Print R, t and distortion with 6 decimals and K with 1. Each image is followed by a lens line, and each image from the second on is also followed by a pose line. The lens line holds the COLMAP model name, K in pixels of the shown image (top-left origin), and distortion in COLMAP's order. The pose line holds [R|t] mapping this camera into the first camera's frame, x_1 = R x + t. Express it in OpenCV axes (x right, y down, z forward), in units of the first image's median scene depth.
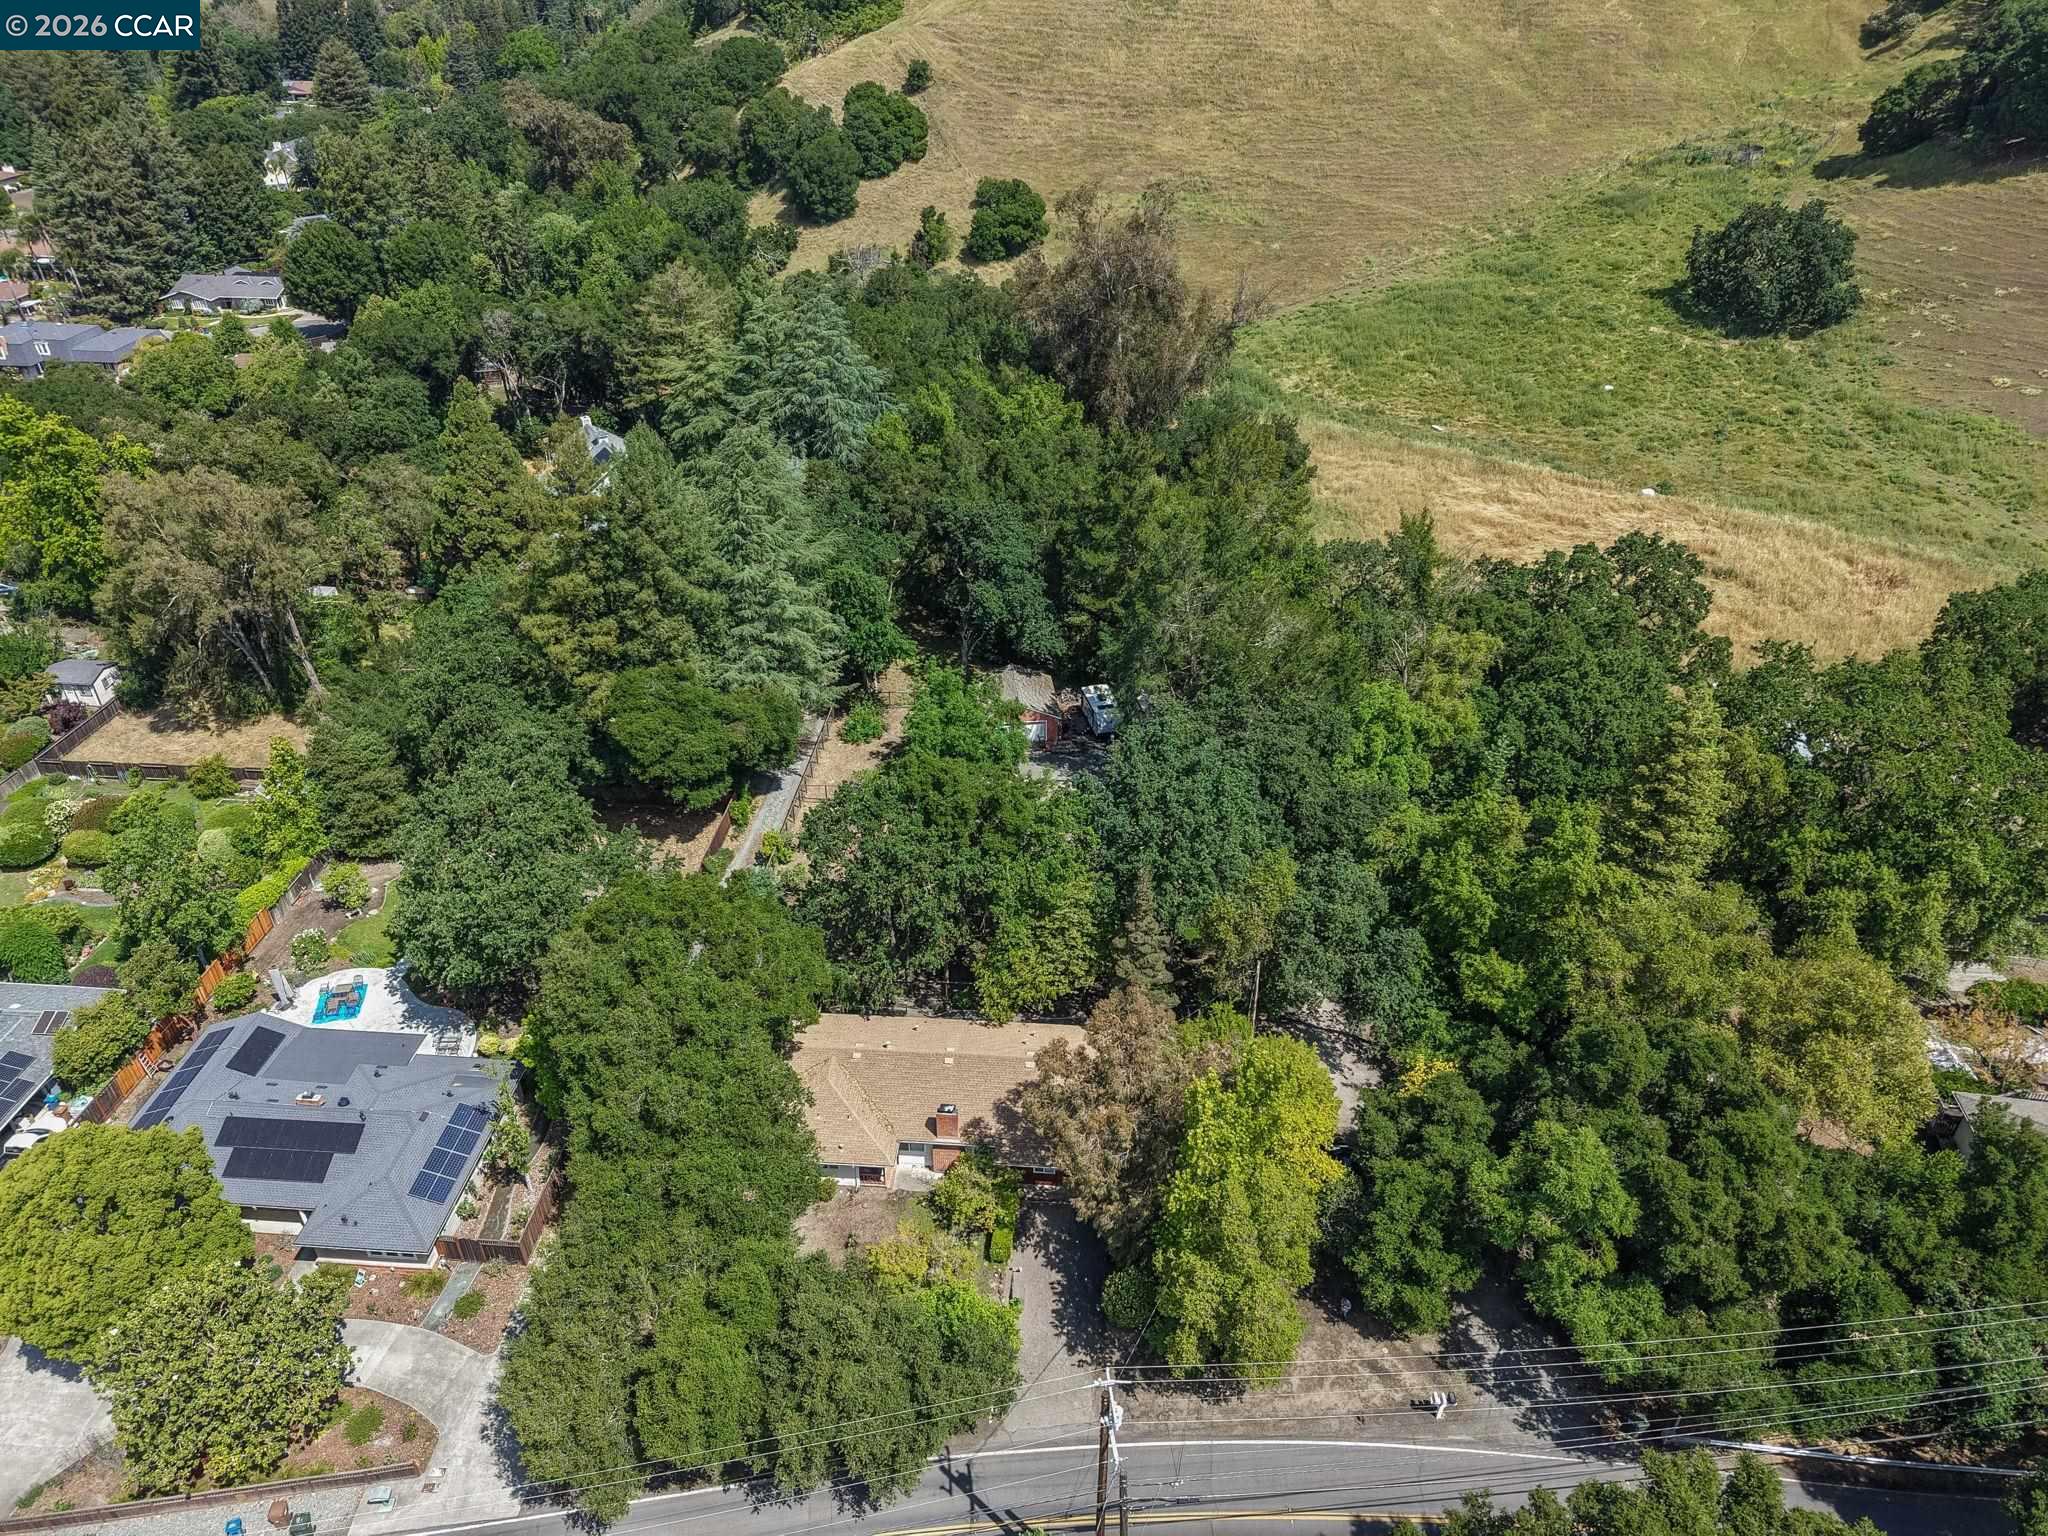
lens RADIAL K [[1397.4, 0, 1024.0], [0, 1397.4, 768.0], [0, 0, 1]] dist [-0.002104, -0.009375]
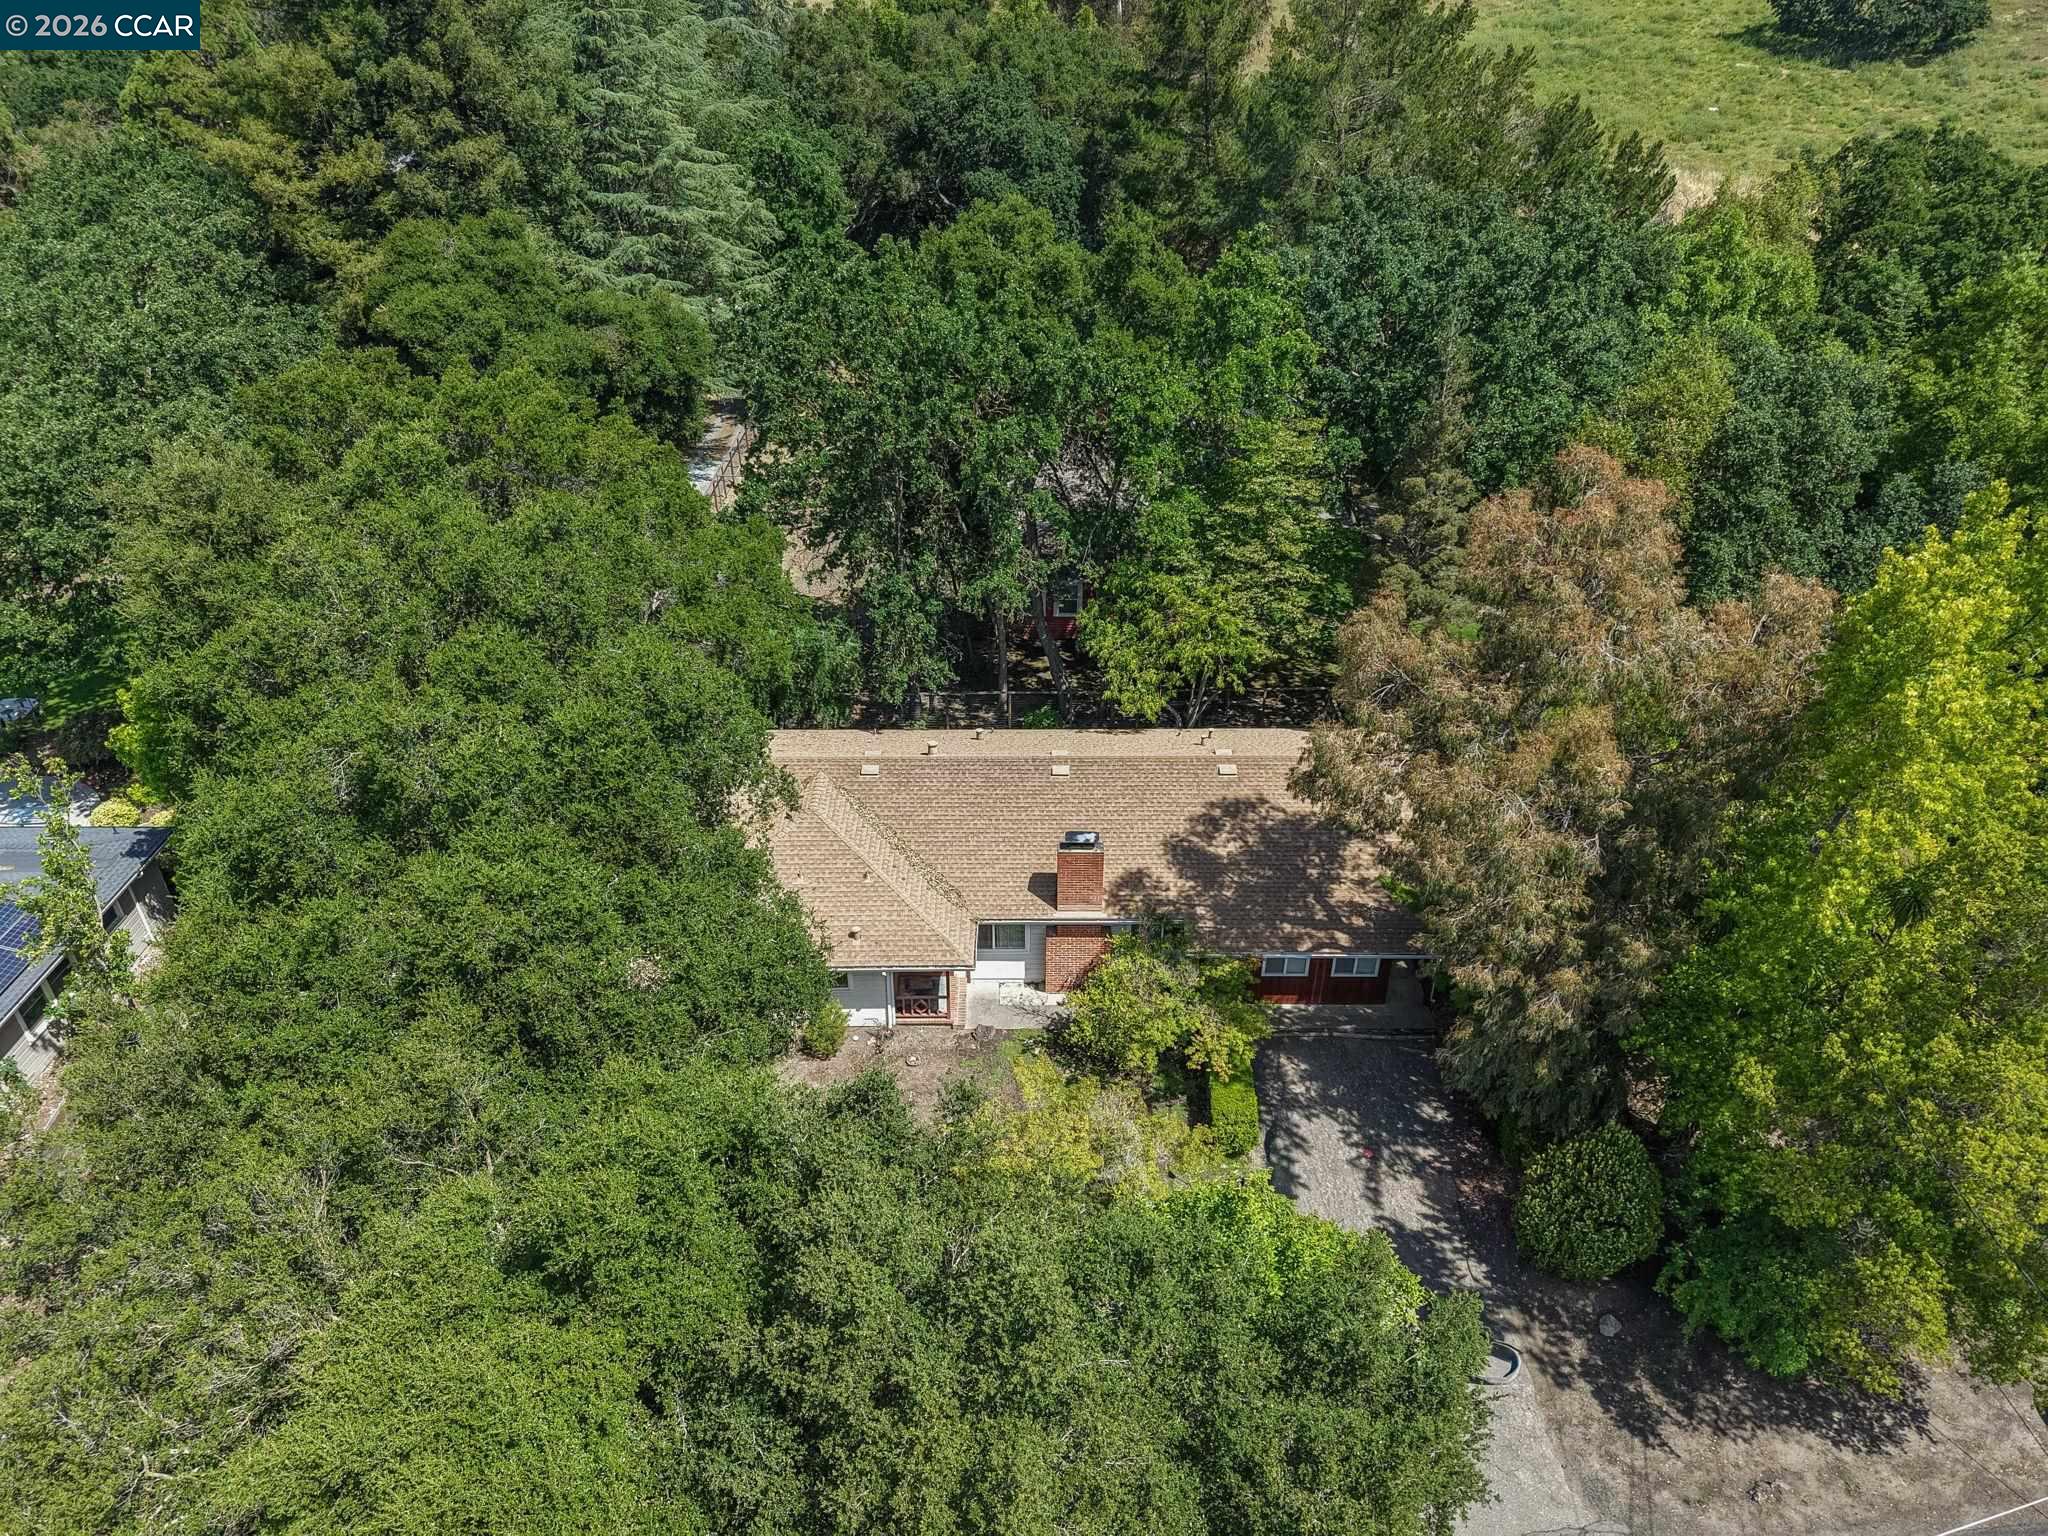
lens RADIAL K [[1397.4, 0, 1024.0], [0, 1397.4, 768.0], [0, 0, 1]] dist [-0.002104, -0.009375]
pose [[0.996684, -0.042066, 0.069659, -0.102994], [0.043121, 0.998976, -0.013714, 0.222900], [-0.069011, 0.016672, 0.997477, 0.536597]]
